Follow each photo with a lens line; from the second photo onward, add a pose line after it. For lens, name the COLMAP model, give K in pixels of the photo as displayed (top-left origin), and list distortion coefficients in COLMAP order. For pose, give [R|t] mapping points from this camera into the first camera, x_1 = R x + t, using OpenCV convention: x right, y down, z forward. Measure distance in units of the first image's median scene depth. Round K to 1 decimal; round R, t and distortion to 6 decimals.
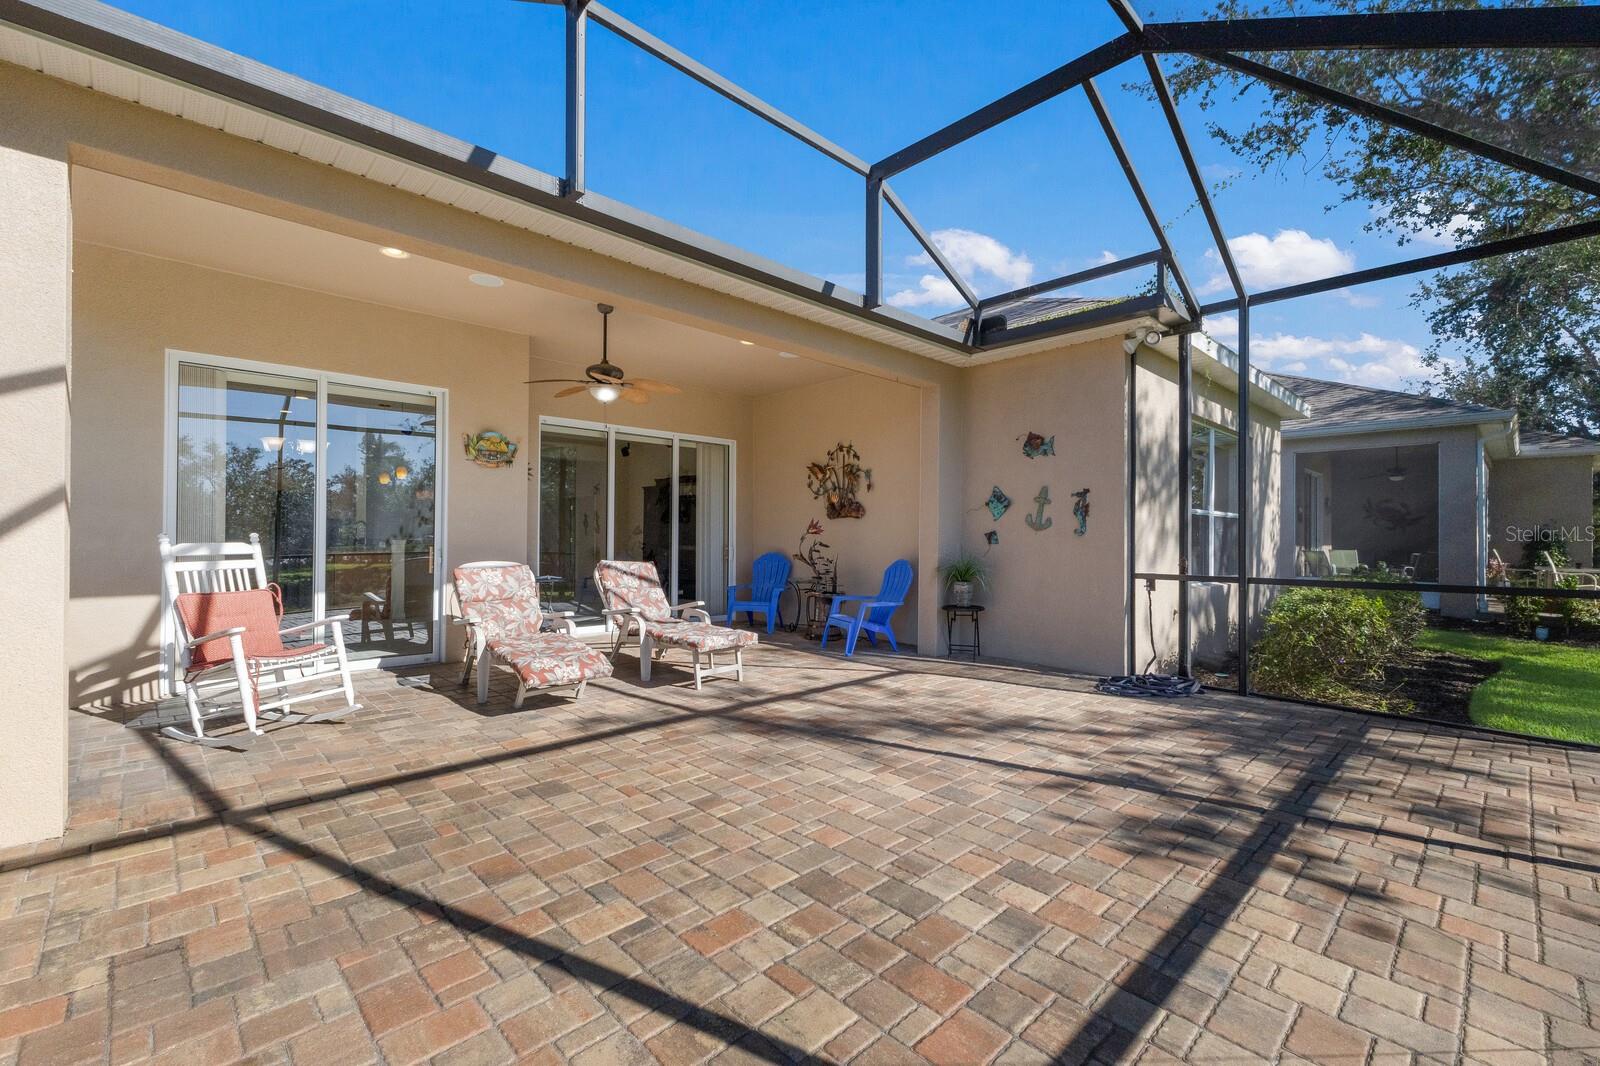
lens RADIAL K [[702.3, 0, 798.4], [0, 702.3, 535.0], [0, 0, 1]] dist [0.013140, -0.000492]
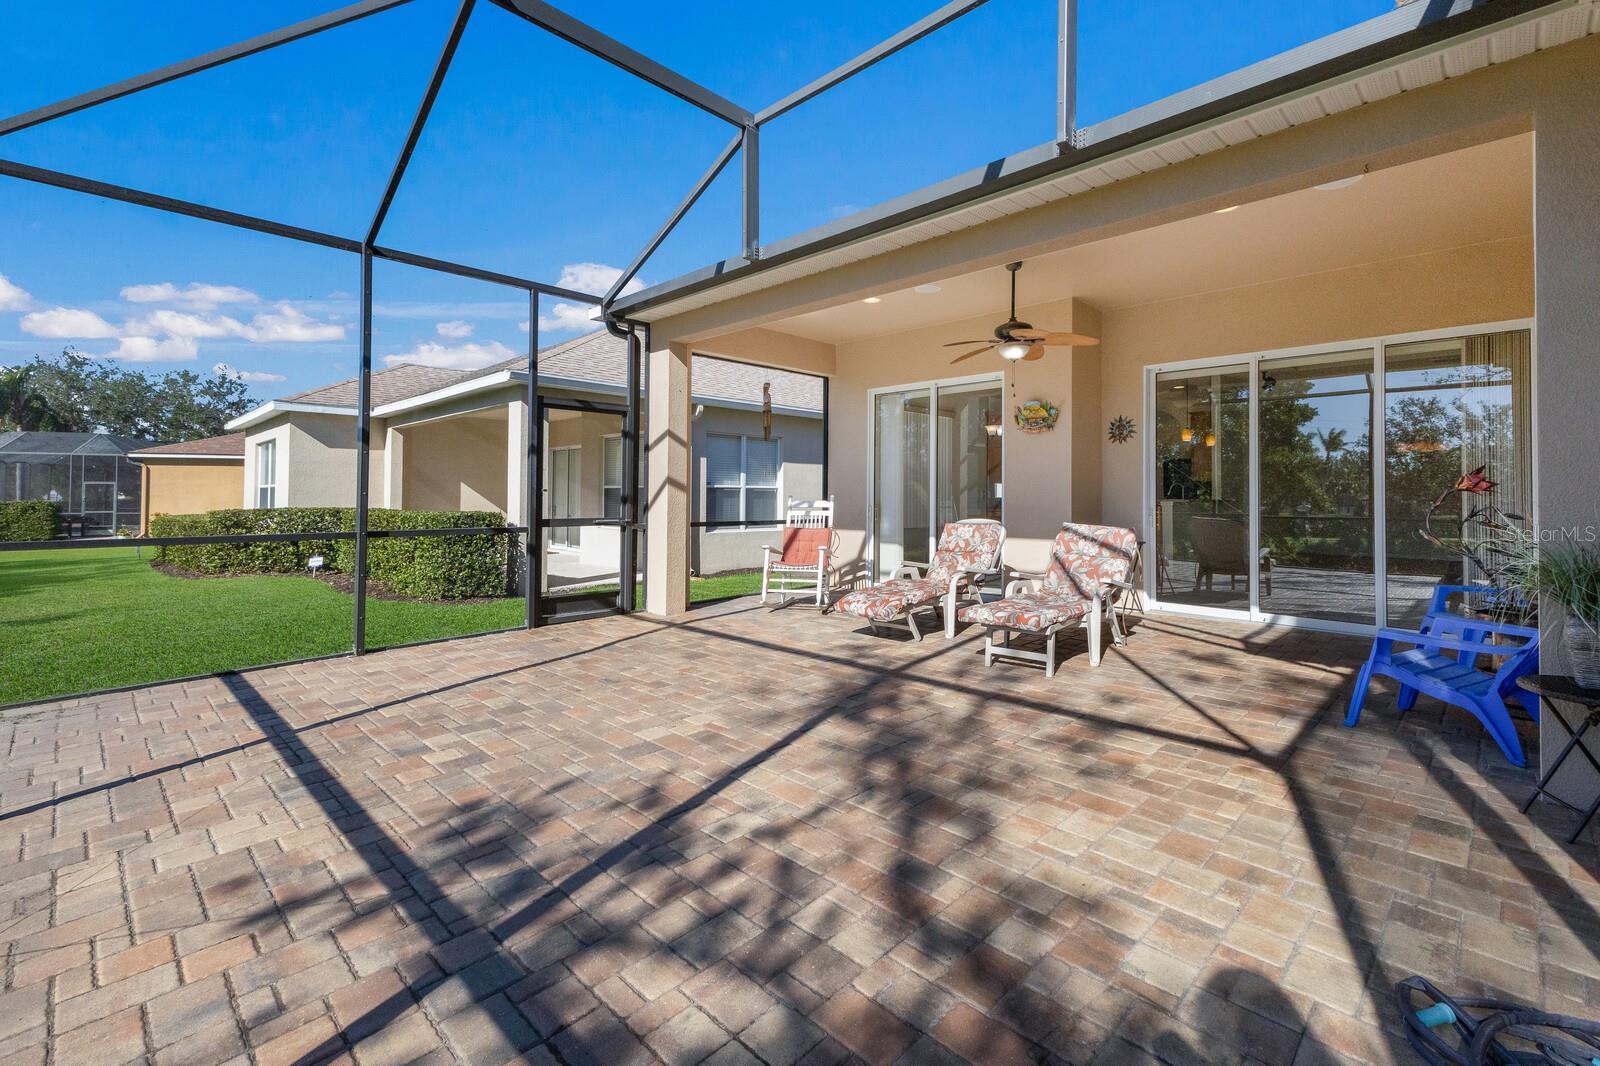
lens RADIAL K [[696.5, 0, 805.5], [0, 696.5, 489.4], [0, 0, 1]] dist [0.004540, 0.000623]
pose [[0.029962, -0.016879, -0.999408, 1.148689], [0.000316, 0.999858, -0.016877, 0.013615], [0.999551, 0.000190, 0.029964, 1.123475]]
